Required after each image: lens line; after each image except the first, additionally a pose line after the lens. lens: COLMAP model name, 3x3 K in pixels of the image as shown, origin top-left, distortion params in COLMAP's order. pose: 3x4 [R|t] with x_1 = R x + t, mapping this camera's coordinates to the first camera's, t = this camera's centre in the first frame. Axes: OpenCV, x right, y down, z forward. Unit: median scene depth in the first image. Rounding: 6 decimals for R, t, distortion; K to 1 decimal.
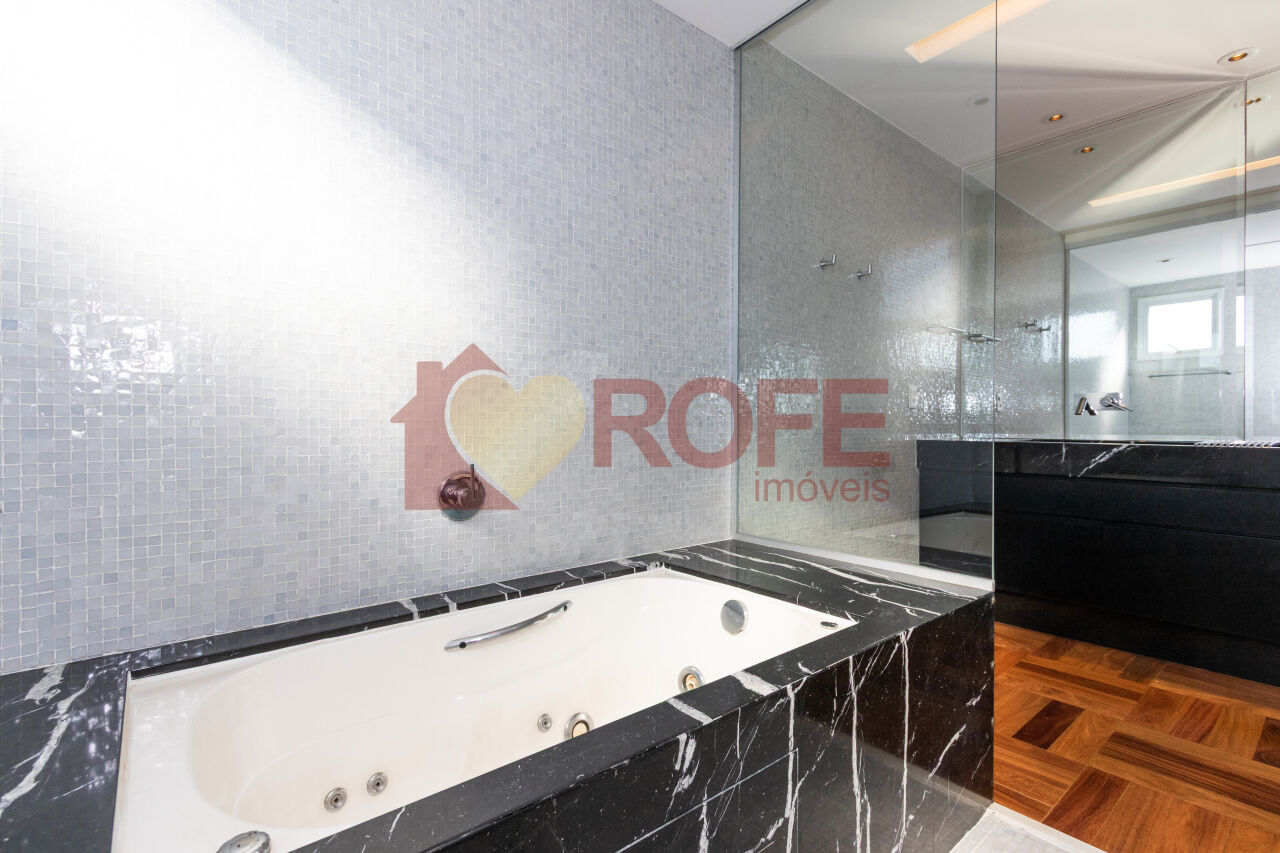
lens RADIAL K [[590.6, 0, 651.0], [0, 590.6, 427.4], [0, 0, 1]] dist [0.007621, -0.002166]
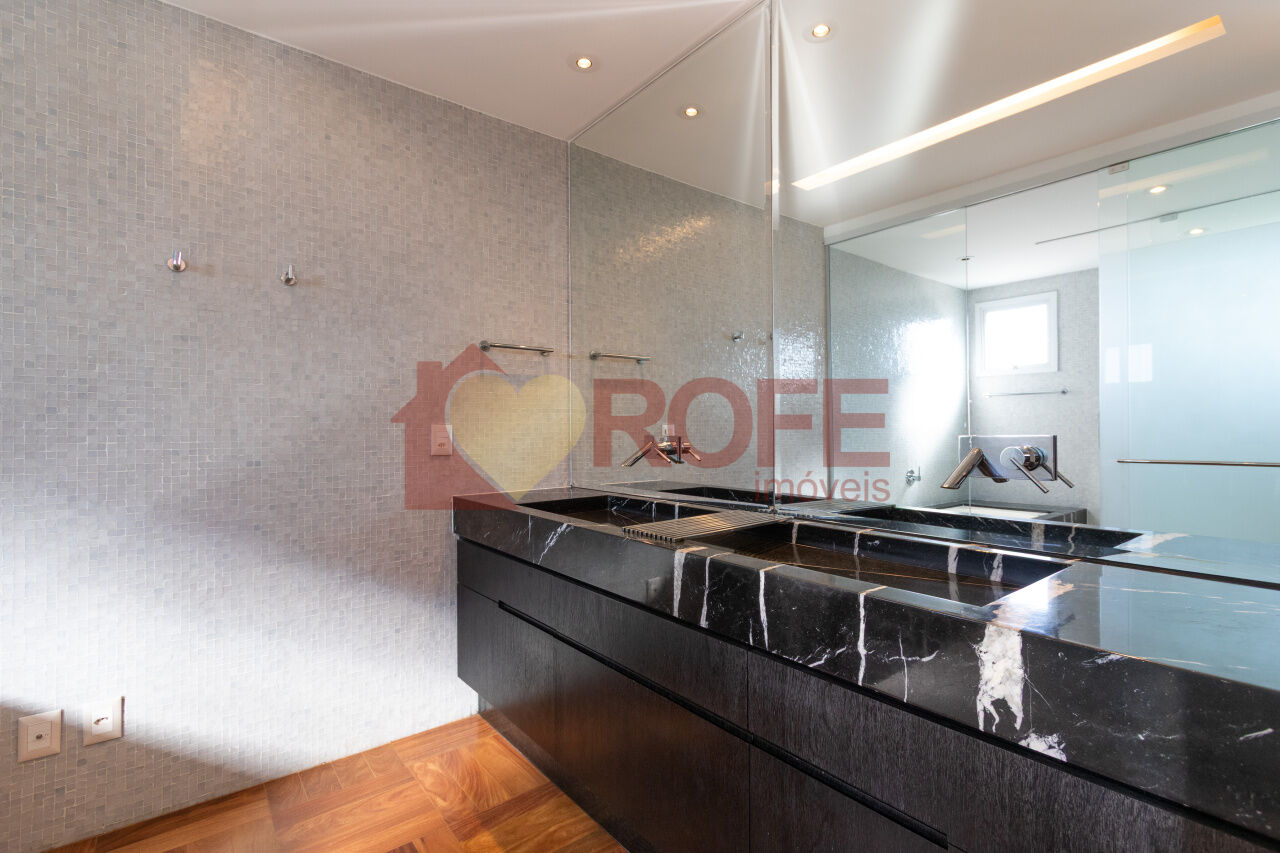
lens RADIAL K [[590.6, 0, 654.2], [0, 590.6, 426.0], [0, 0, 1]] dist [0.007621, -0.002166]
pose [[0.999884, -0.004101, -0.014654, 1.416664], [0.003984, 0.999960, -0.007969, -0.123382], [0.014686, 0.007910, 0.999861, 0.489933]]
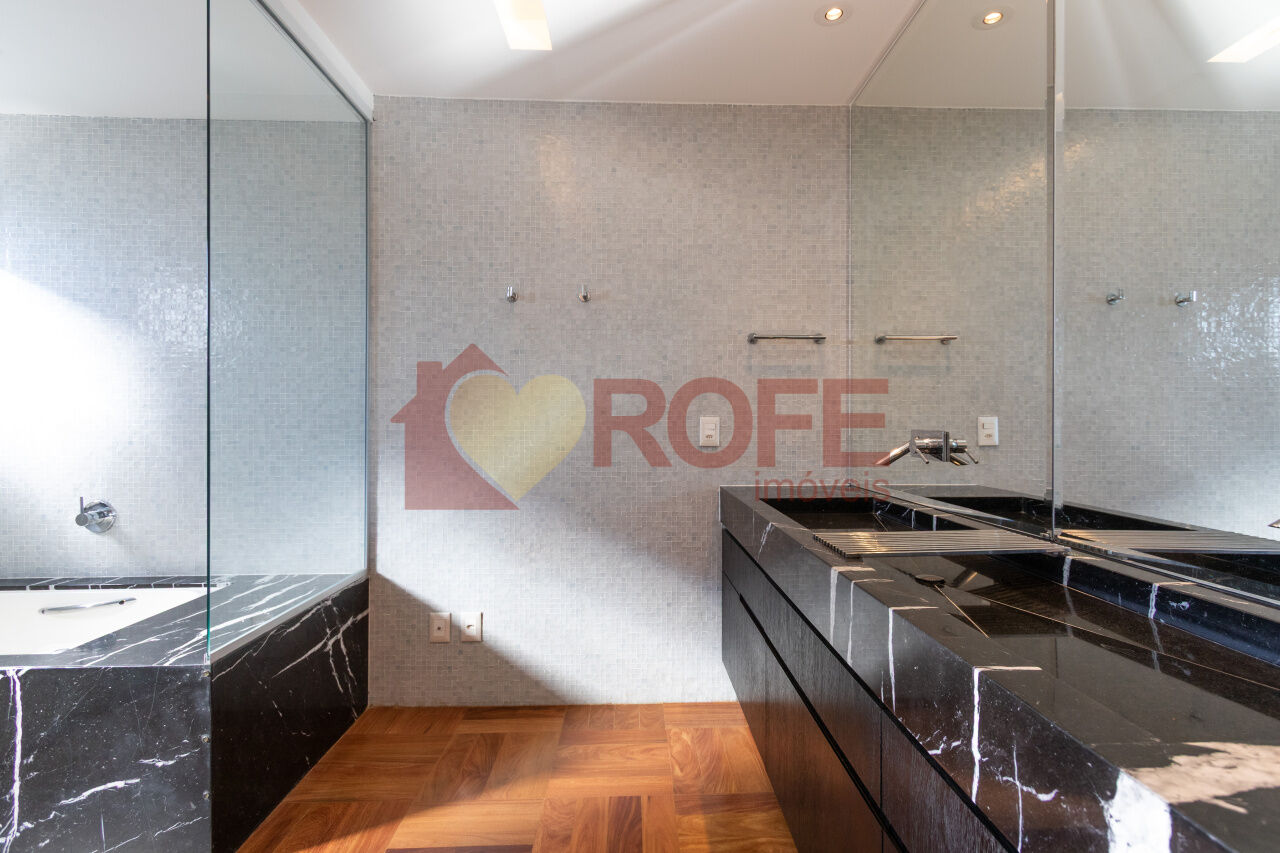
lens RADIAL K [[590.6, 0, 653.6], [0, 590.6, 427.1], [0, 0, 1]] dist [0.007621, -0.002166]
pose [[0.790165, 0.004891, -0.612875, 1.696137], [-0.002509, 0.999986, 0.004746, -0.121770], [0.612890, -0.002212, 0.790165, 0.646100]]
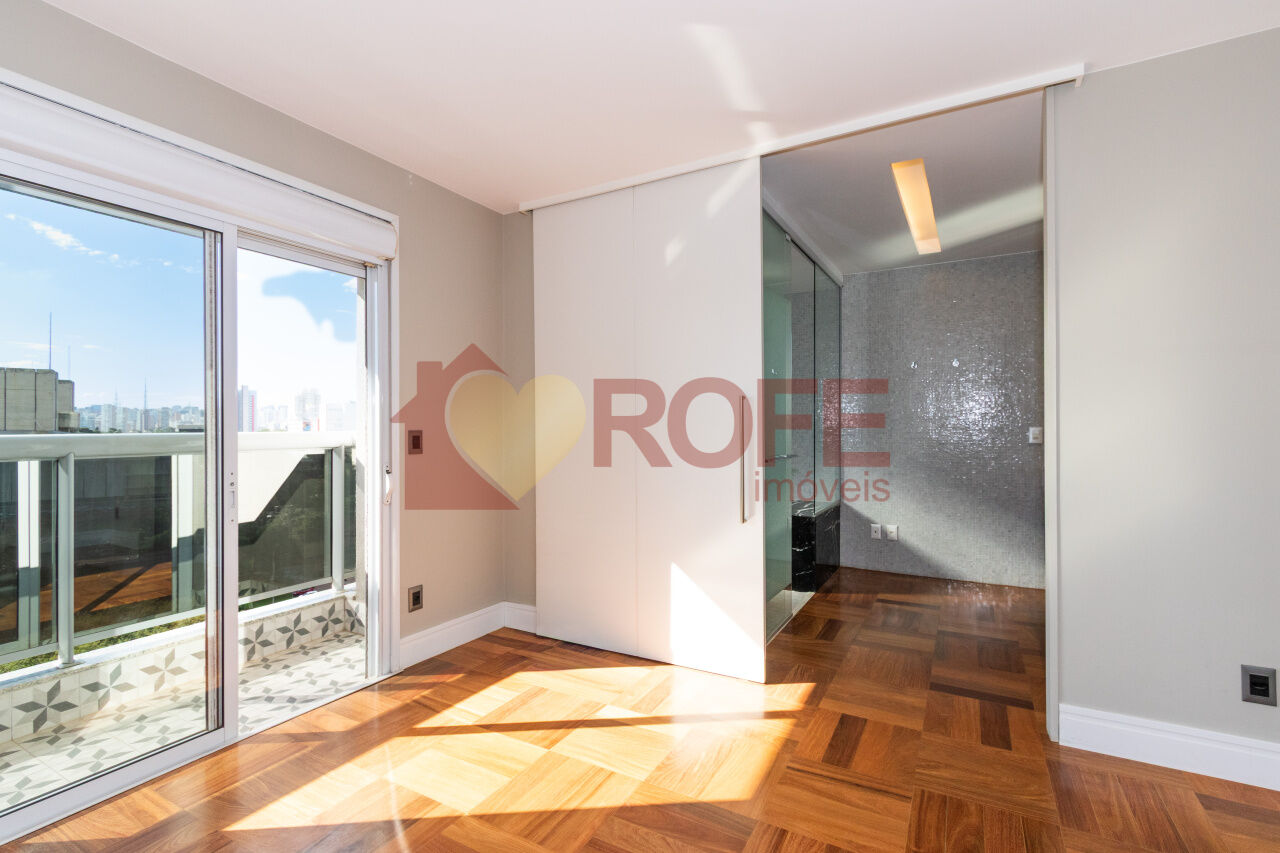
lens RADIAL K [[590.6, 0, 645.2], [0, 590.6, 426.5], [0, 0, 1]] dist [0.007621, -0.002166]
pose [[0.361469, -0.001658, -0.932383, 2.767662], [0.000494, 0.999999, -0.001587, -0.142031], [0.932384, 0.000113, 0.361469, -0.720527]]
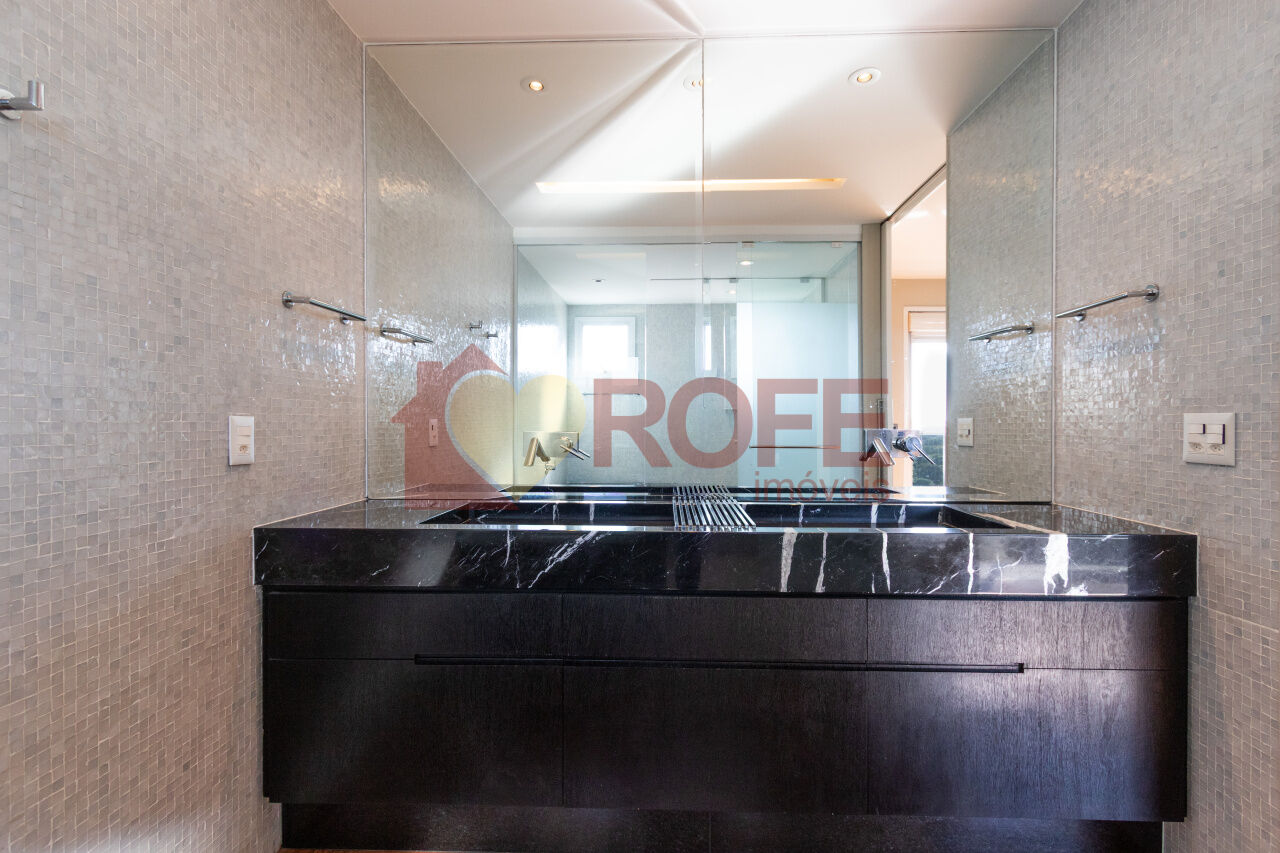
lens RADIAL K [[590.6, 0, 655.1], [0, 590.6, 423.6], [0, 0, 1]] dist [0.007621, -0.002166]
pose [[0.665807, -0.000425, 0.746124, 0.604704], [0.000697, 1.000000, -0.000052, -0.127756], [-0.746123, 0.000555, 0.665807, 0.851818]]
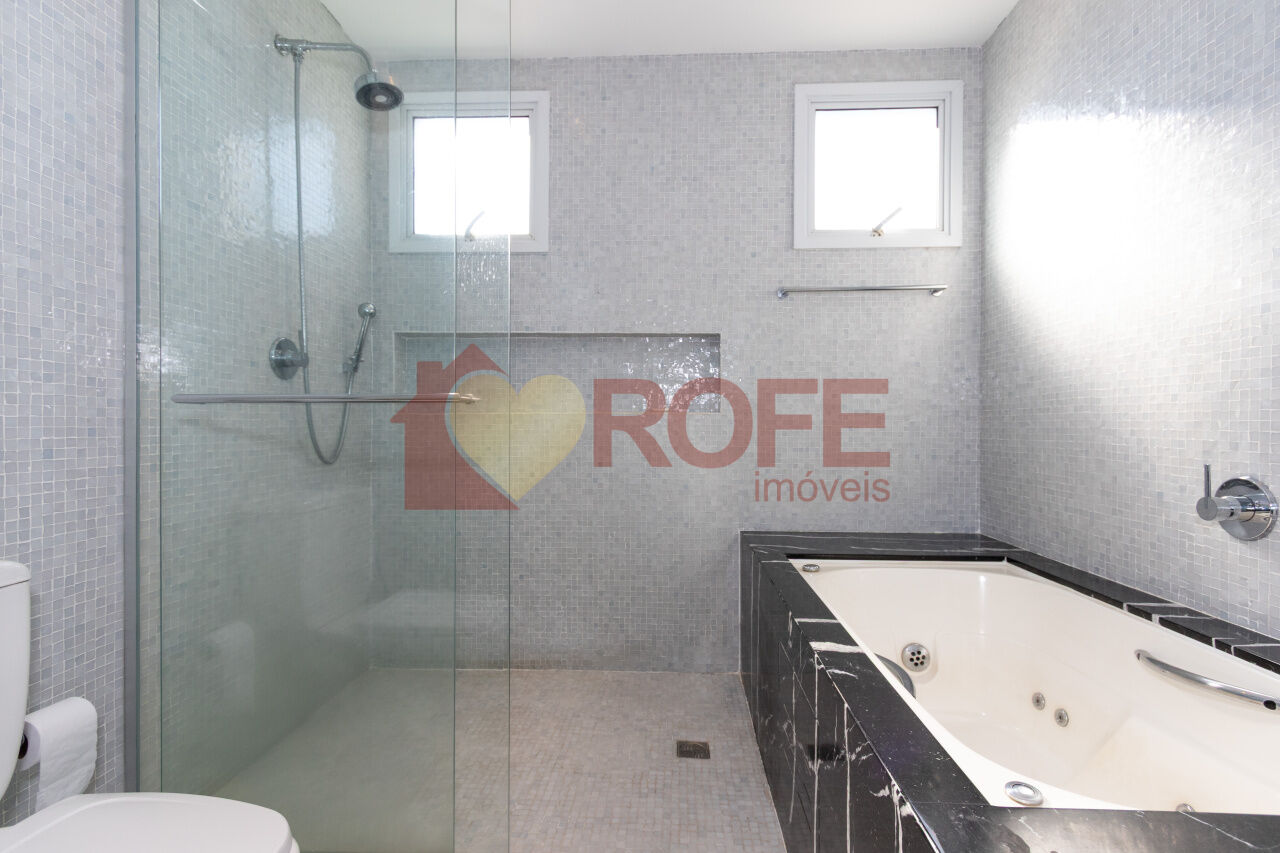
lens RADIAL K [[590.6, 0, 652.0], [0, 590.6, 426.7], [0, 0, 1]] dist [0.007621, -0.002166]
pose [[-0.675263, 0.003360, -0.737570, 0.755999], [-0.003000, 0.999969, 0.007302, 0.005345], [0.737571, 0.007144, -0.675231, 0.921639]]
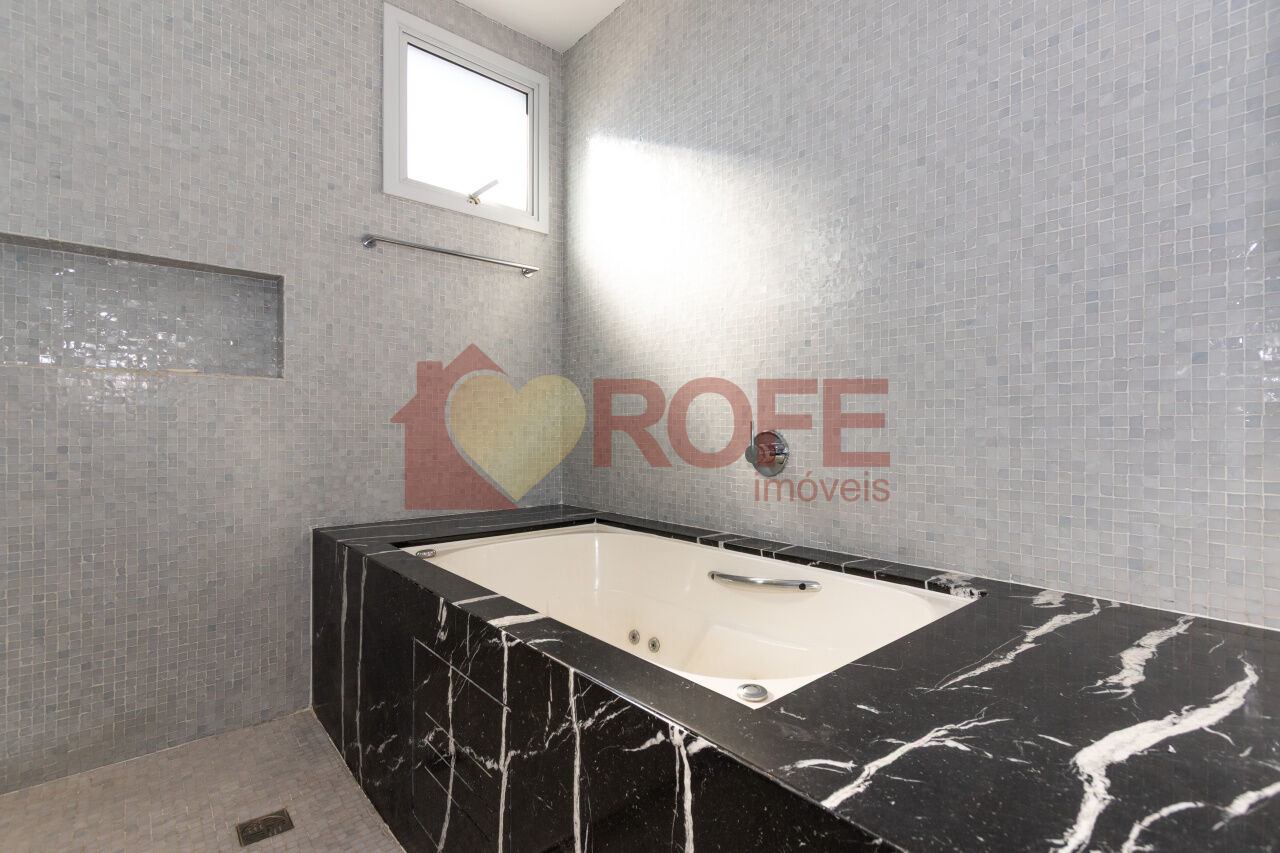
lens RADIAL K [[590.6, 0, 652.4], [0, 590.6, 427.3], [0, 0, 1]] dist [0.007621, -0.002166]
pose [[0.027294, 0.000948, -0.999627, 0.715275], [-0.005462, 0.999985, 0.000799, 0.067876], [0.999613, 0.005438, 0.027299, 0.737123]]
